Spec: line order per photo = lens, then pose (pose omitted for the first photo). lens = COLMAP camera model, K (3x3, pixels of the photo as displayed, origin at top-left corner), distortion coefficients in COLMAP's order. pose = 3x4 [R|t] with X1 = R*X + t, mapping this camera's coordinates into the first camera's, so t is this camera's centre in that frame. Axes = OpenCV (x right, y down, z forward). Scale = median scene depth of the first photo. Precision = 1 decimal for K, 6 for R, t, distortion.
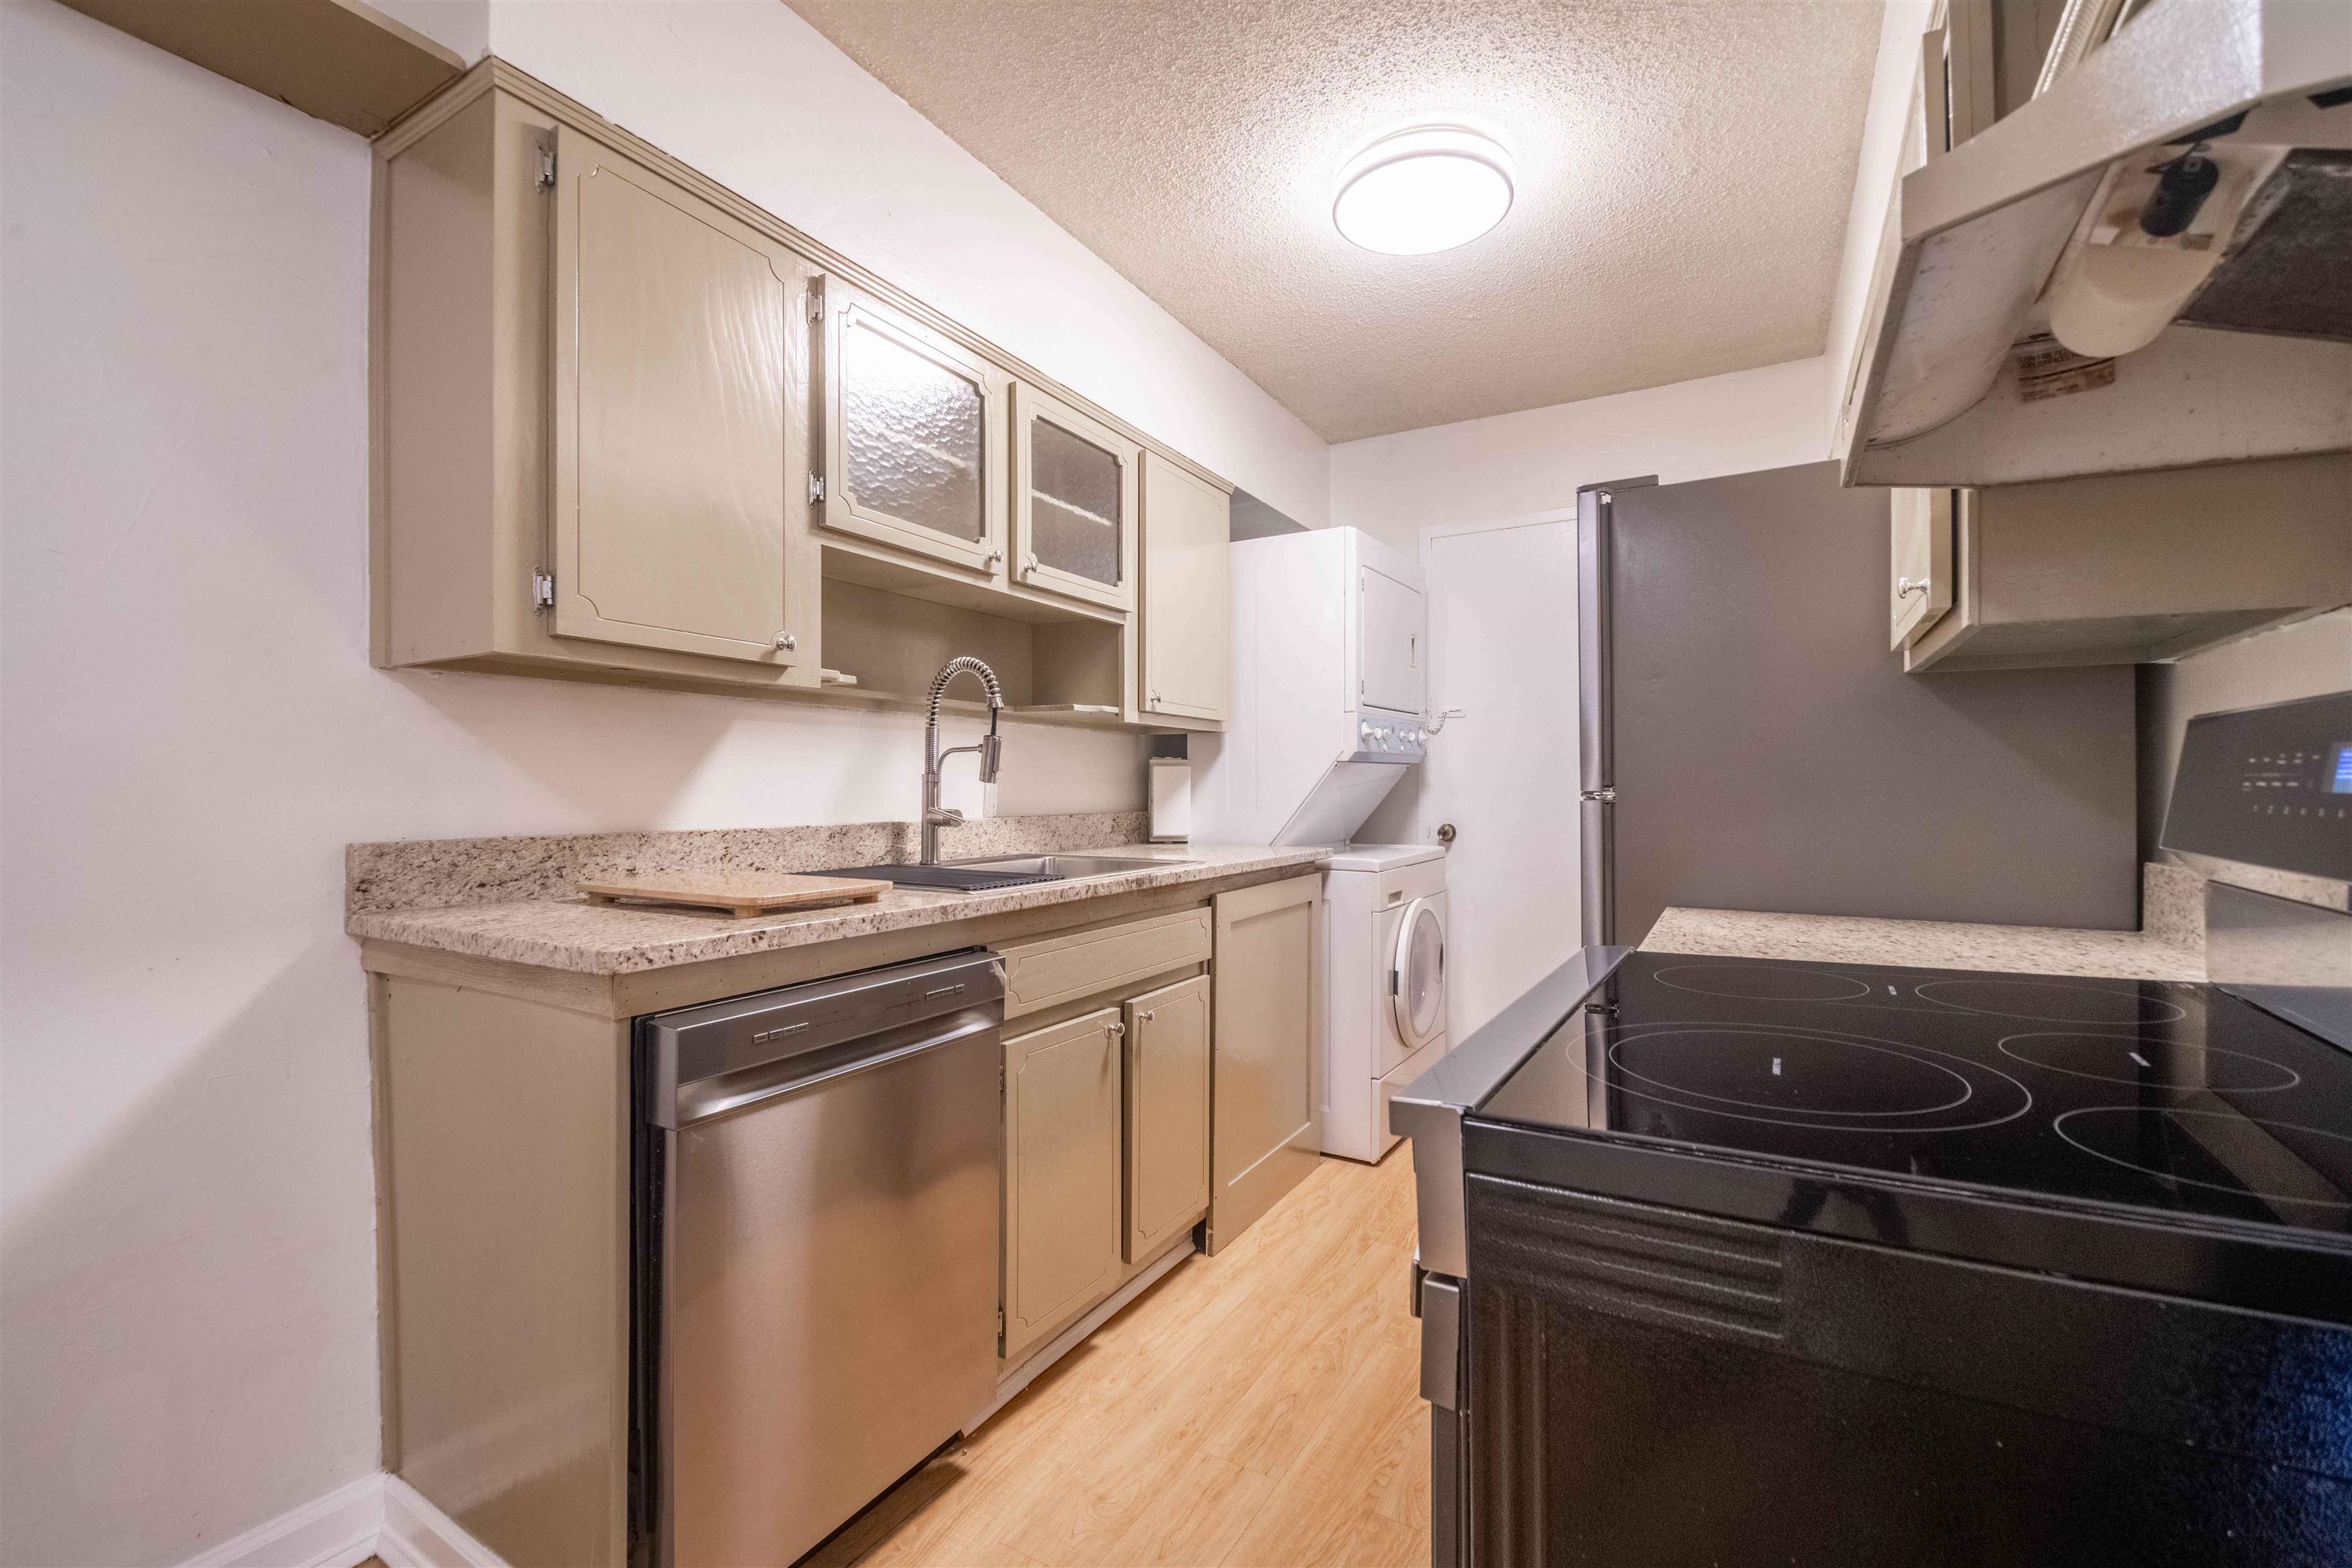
lens RADIAL K [[1015.5, 0, 1176.0], [0, 1015.5, 784.0], [0, 0, 1]] dist [-0.001522, -0.000176]
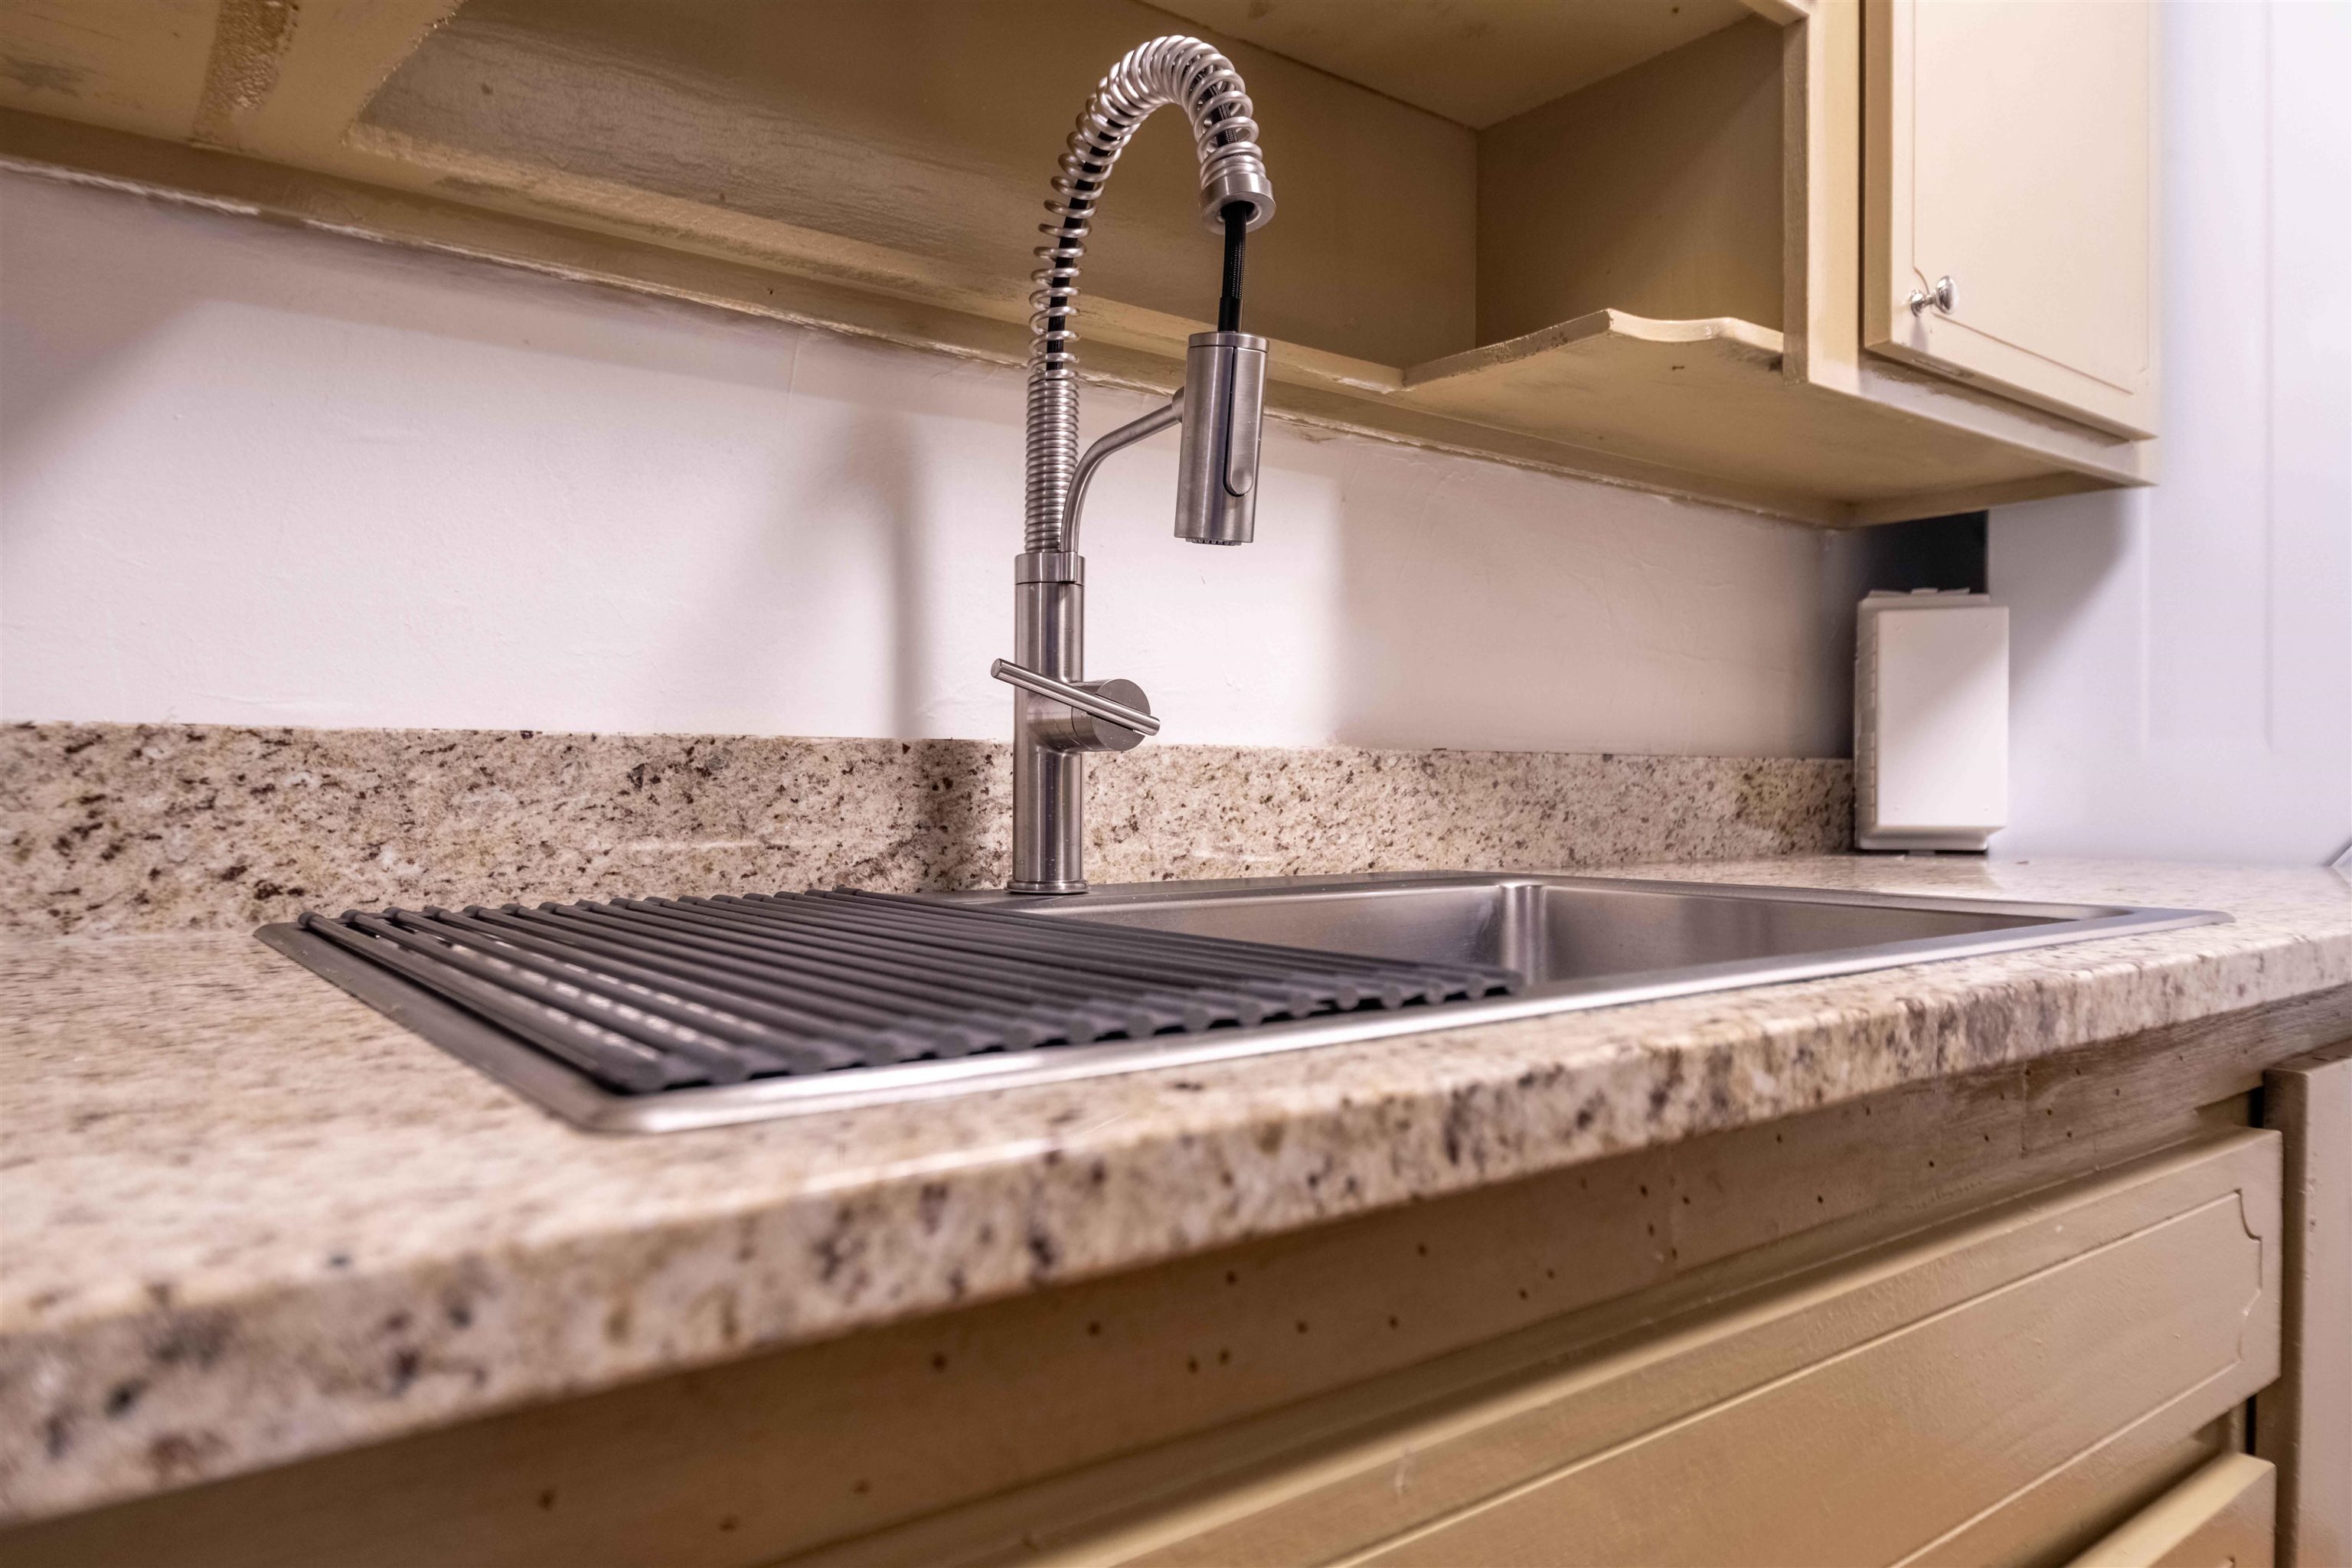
lens RADIAL K [[1516.7, 0, 1173.9], [0, 1516.7, 825.2], [0, 0, 1]] dist [-0.000162, -0.000276]
pose [[0.921985, 0.005501, -0.387187, -0.053743], [0.003677, 0.999730, 0.022960, 0.049322], [0.387209, -0.022593, 0.921715, 0.614903]]
